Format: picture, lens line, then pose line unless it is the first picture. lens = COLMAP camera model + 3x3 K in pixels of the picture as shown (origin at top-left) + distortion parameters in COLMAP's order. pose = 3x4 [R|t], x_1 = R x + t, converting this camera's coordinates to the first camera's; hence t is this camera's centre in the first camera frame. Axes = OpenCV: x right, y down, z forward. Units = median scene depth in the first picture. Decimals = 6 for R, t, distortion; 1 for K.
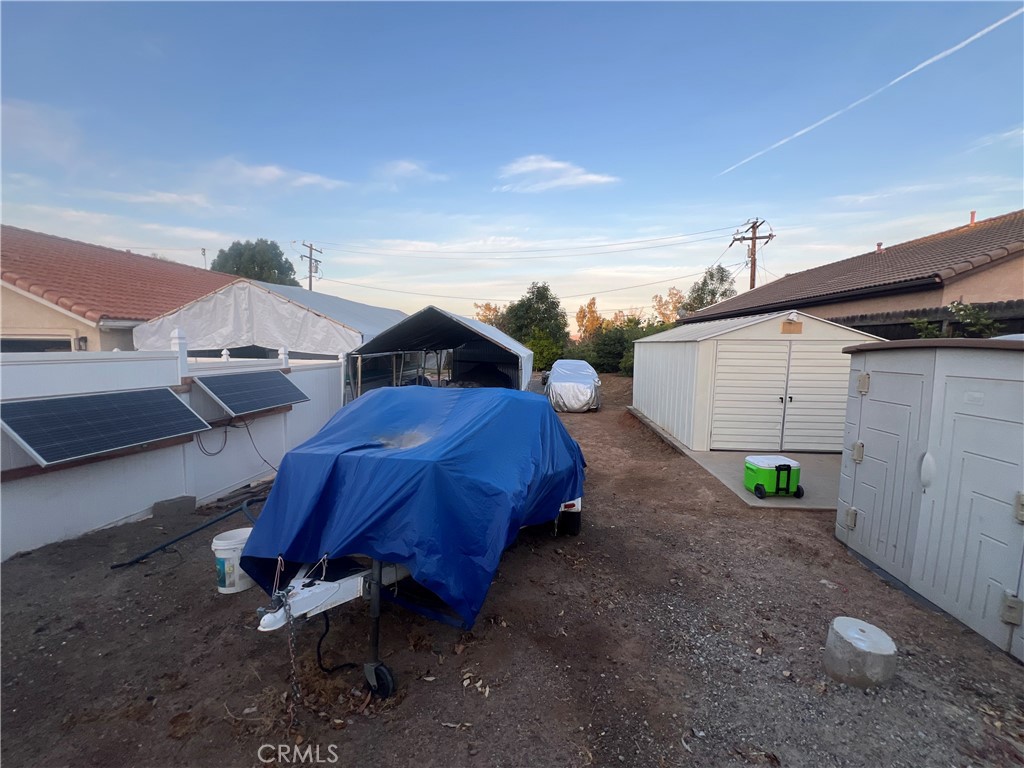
lens RADIAL K [[409.7, 0, 515.7], [0, 409.7, 387.9], [0, 0, 1]] dist [-0.002203, 0.000284]
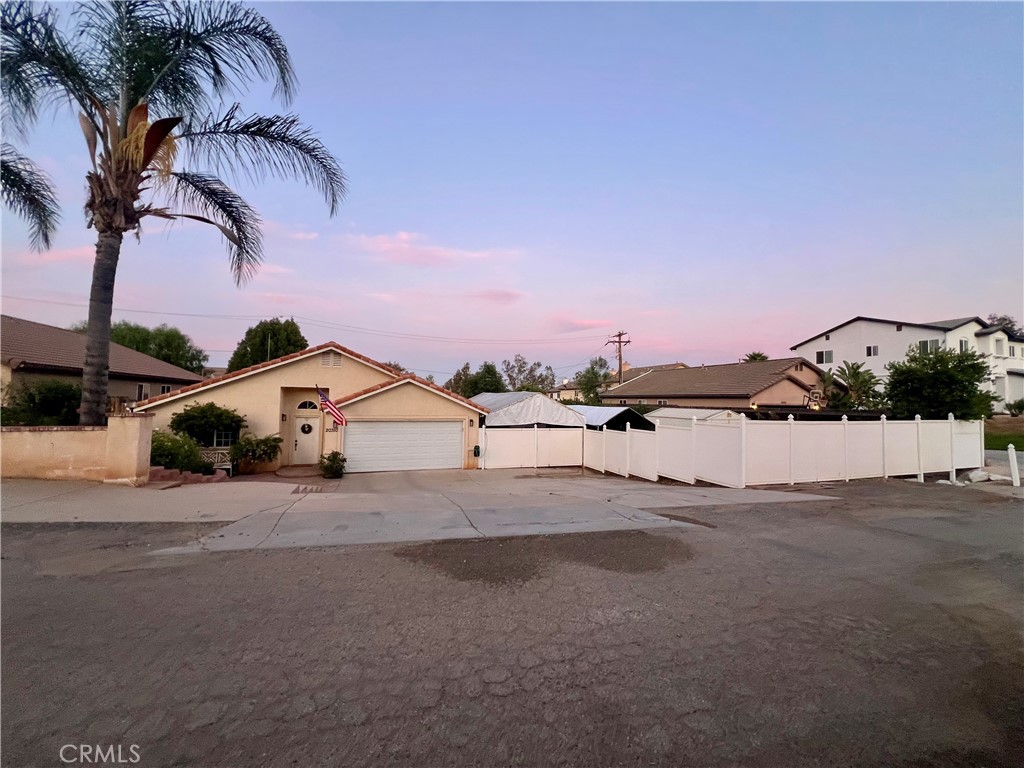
lens RADIAL K [[408.6, 0, 511.8], [0, 408.6, 386.5], [0, 0, 1]] dist [-0.002973, 0.000507]
pose [[0.914641, 0.017950, 0.403869, -0.445538], [0.036539, 0.991254, -0.126807, -0.005607], [-0.402613, 0.130740, 0.905985, -0.254089]]
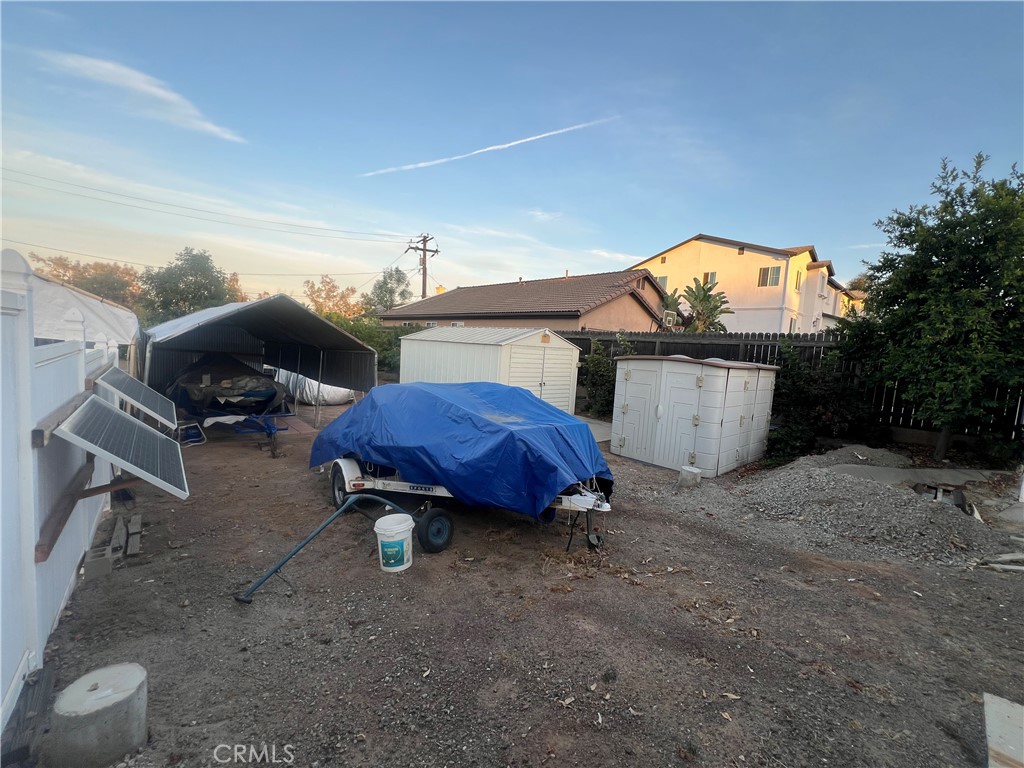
lens RADIAL K [[409.7, 0, 514.5], [0, 409.7, 385.9], [0, 0, 1]] dist [-0.002203, 0.000284]
pose [[0.683173, -0.034696, 0.729432, -0.116172], [0.019458, 0.999381, 0.029312, -0.002955], [-0.729997, -0.005833, 0.683425, 0.000428]]
